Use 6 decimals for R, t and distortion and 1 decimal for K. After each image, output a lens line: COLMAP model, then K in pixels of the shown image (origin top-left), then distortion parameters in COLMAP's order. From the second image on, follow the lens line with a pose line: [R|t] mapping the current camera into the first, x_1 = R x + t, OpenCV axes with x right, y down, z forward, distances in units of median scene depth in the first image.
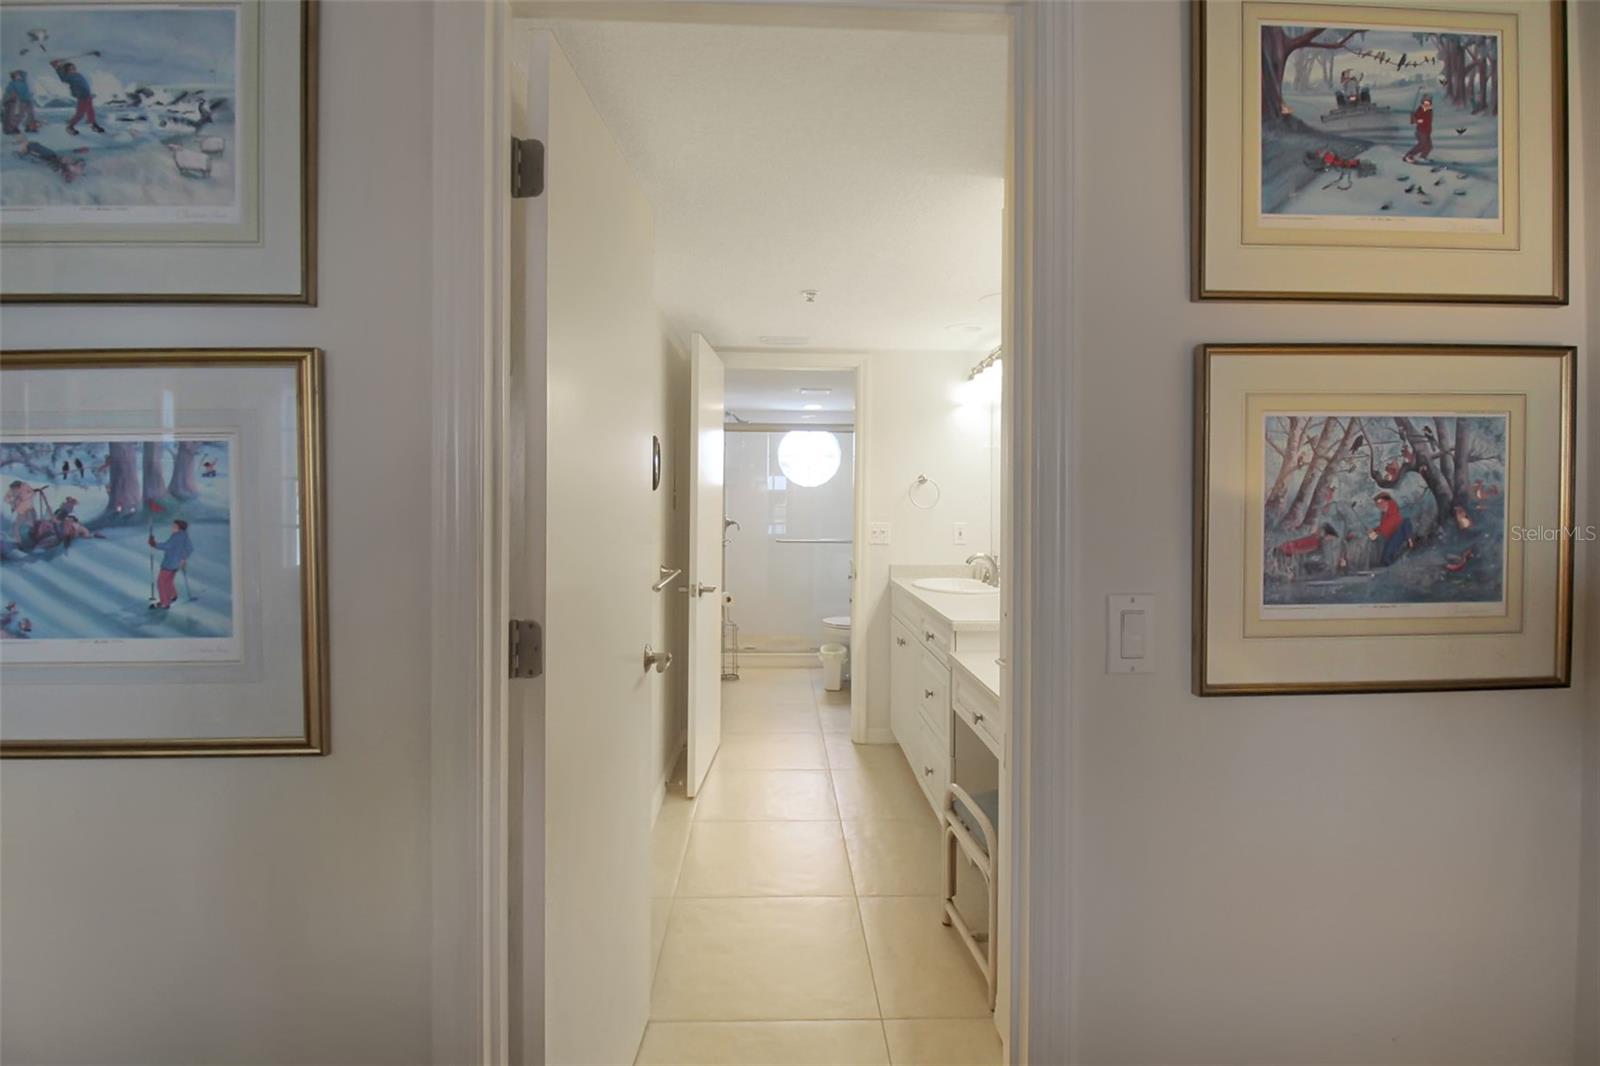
lens RADIAL K [[772.6, 0, 799.5], [0, 772.6, 512.2], [0, 0, 1]] dist [0.021700, -0.021187]
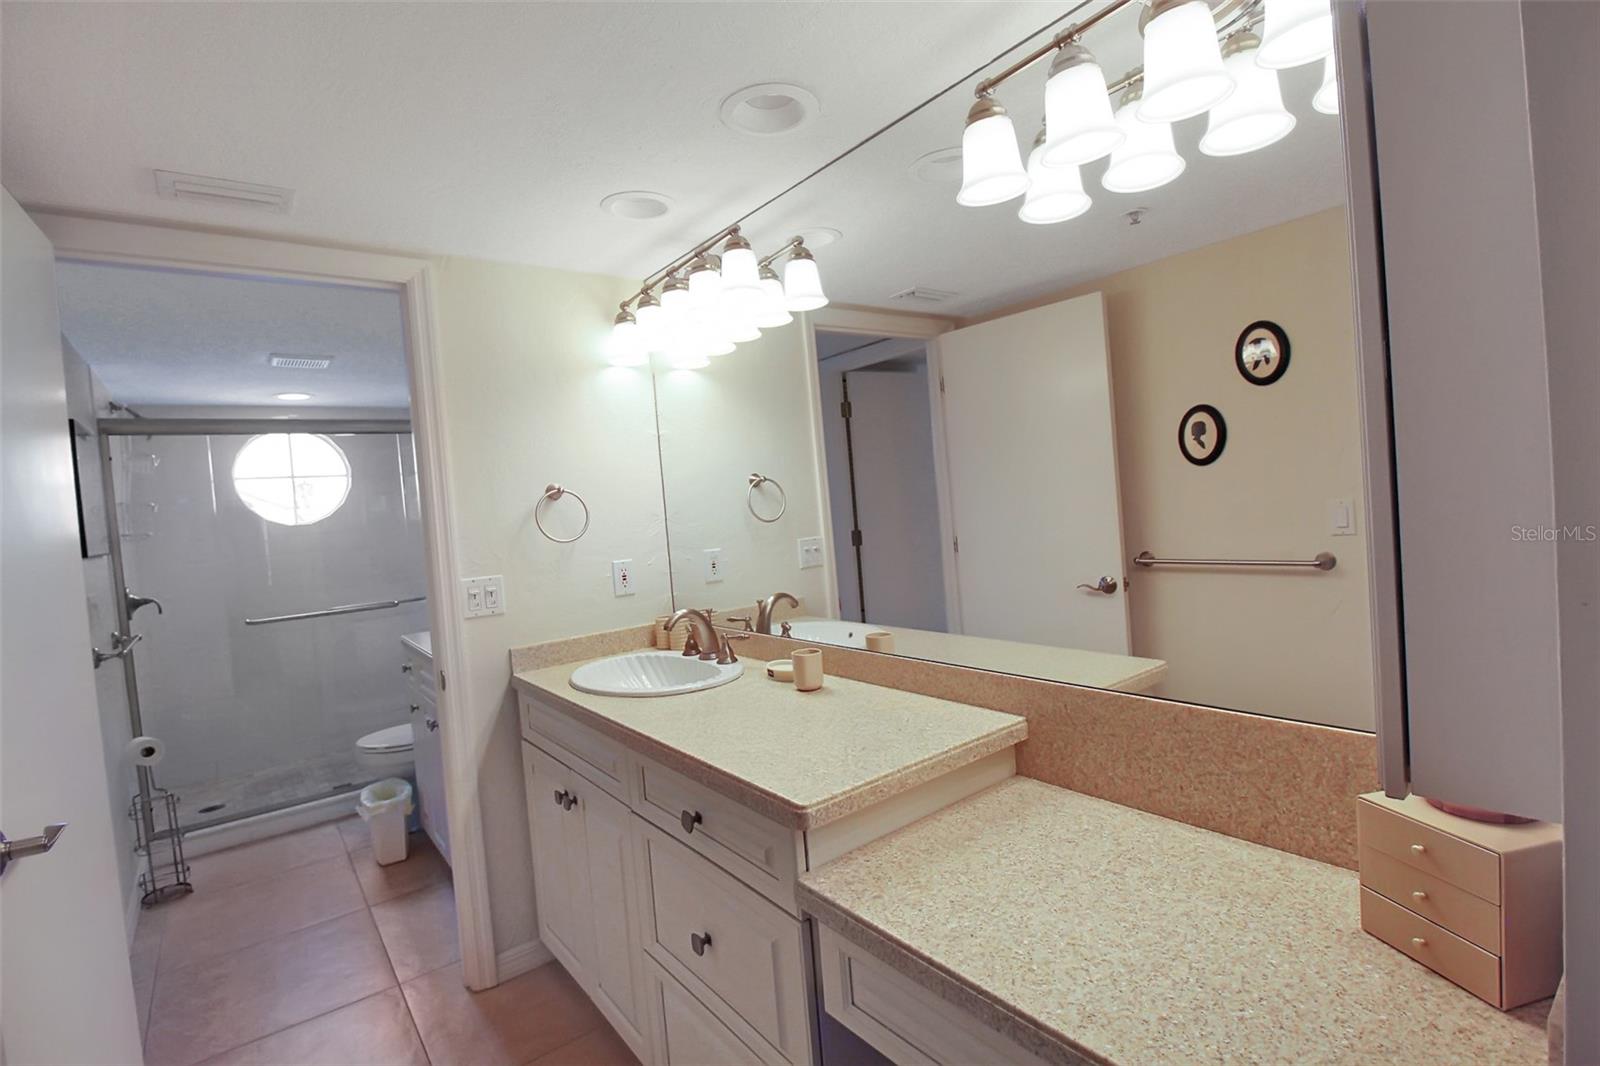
lens RADIAL K [[750.0, 0, 805.3], [0, 750.0, 531.5], [0, 0, 1]] dist [0.002076, -0.013834]
pose [[0.808360, -0.090496, 0.581691, -0.015539], [0.091253, 0.995433, 0.028050, -0.011849], [-0.581573, 0.030406, 0.812926, 0.437722]]
